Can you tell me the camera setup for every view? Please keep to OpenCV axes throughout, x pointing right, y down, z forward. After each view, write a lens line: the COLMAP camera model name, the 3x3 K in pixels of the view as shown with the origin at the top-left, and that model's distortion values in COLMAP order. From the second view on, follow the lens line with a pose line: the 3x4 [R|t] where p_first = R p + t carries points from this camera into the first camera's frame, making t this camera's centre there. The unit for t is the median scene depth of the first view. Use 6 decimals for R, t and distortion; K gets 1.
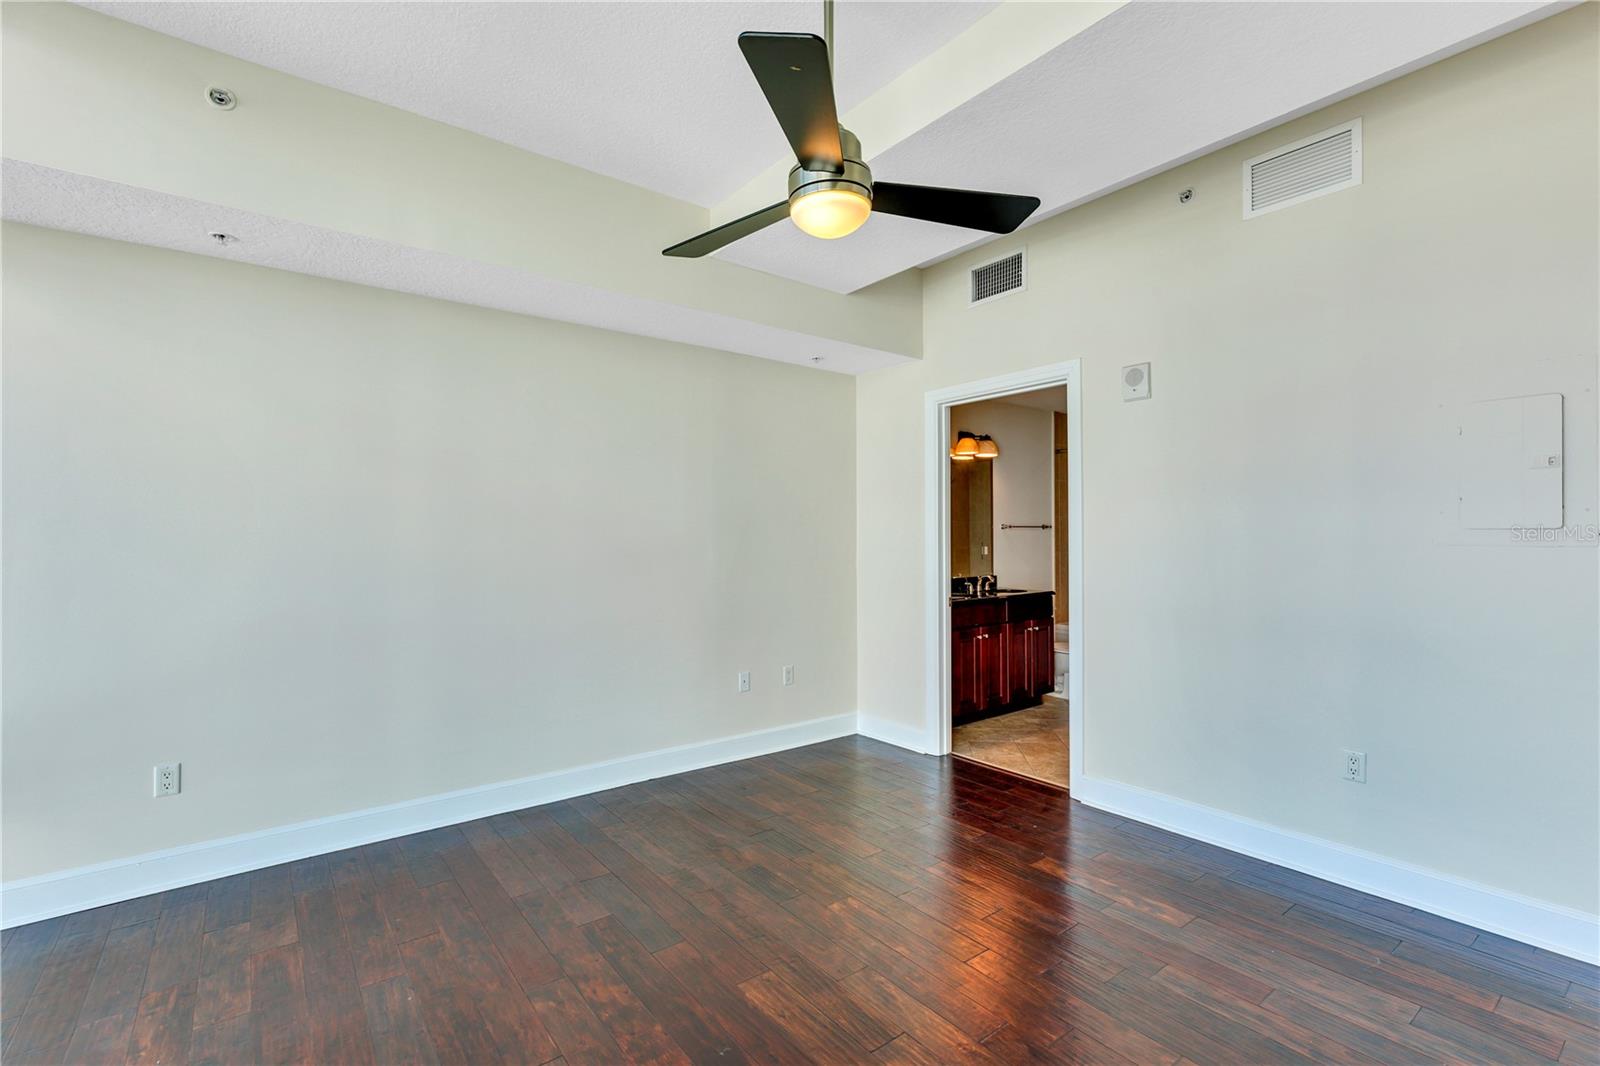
lens RADIAL K [[713.7, 0, 798.8], [0, 713.7, 534.5], [0, 0, 1]] dist [0.000294, 0.000001]
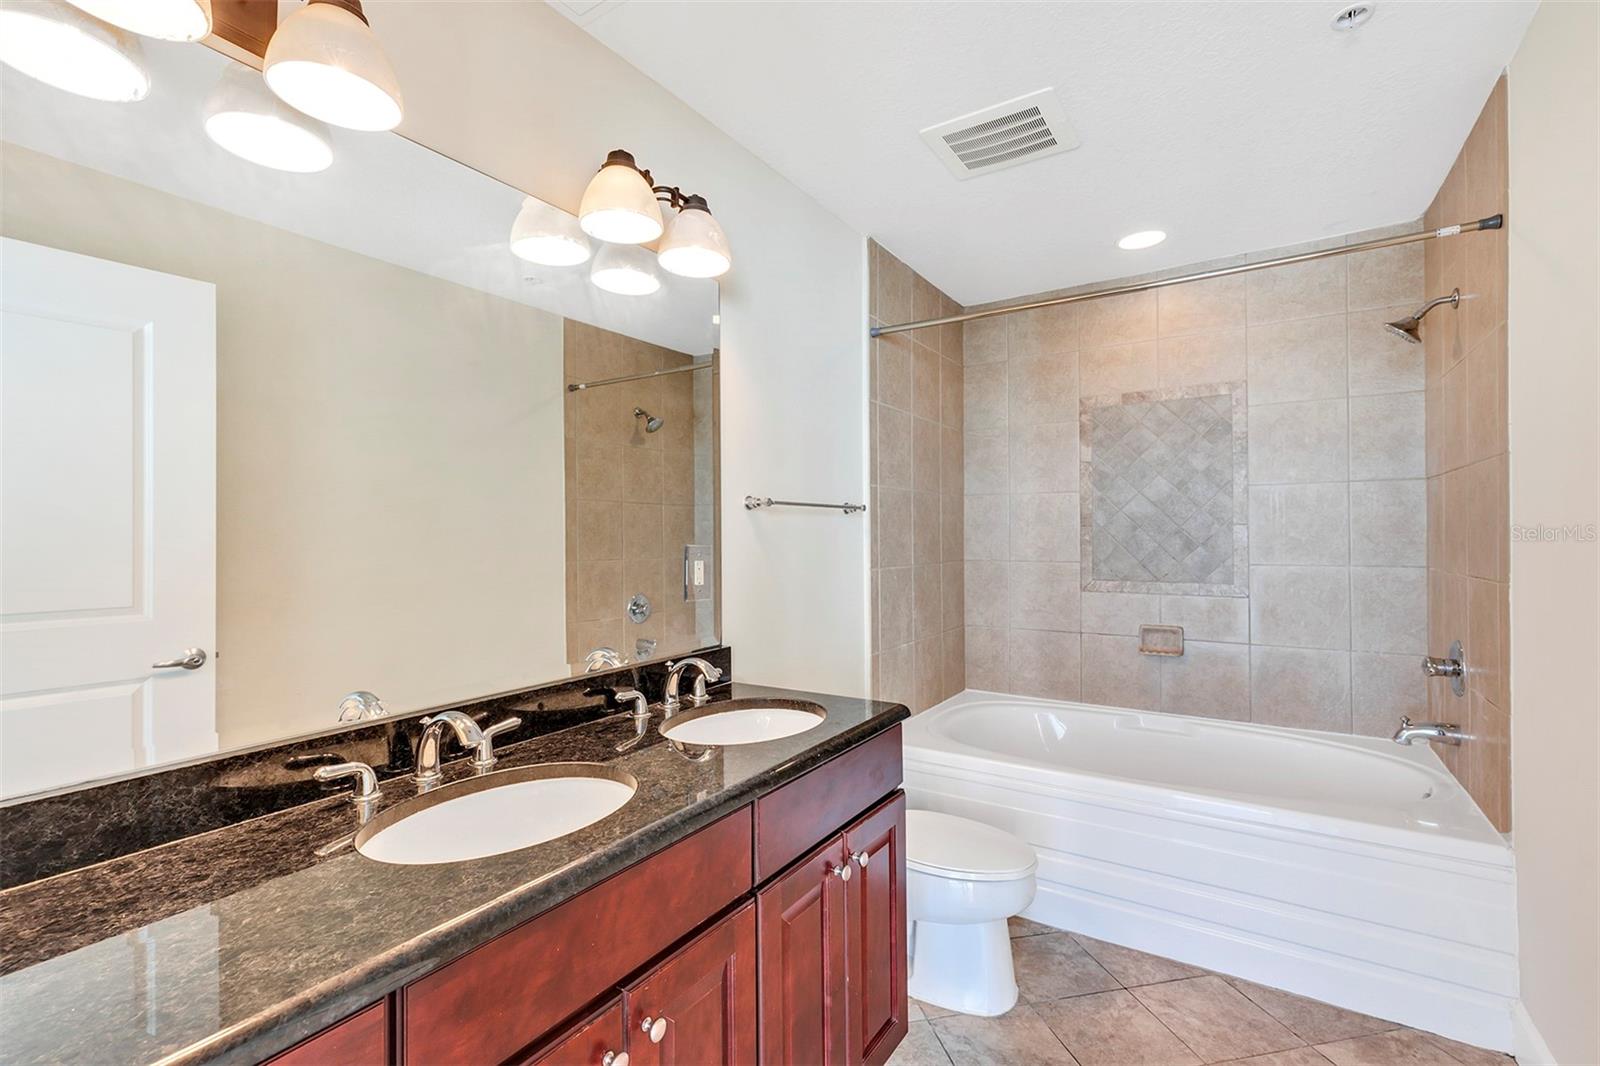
lens RADIAL K [[713.7, 0, 798.7], [0, 713.7, 530.5], [0, 0, 1]] dist [0.000294, 0.000001]
pose [[0.944513, -0.000580, 0.328474, 0.199639], [0.001776, 0.999993, -0.003342, 0.004227], [-0.328470, 0.003740, 0.944507, 0.682023]]
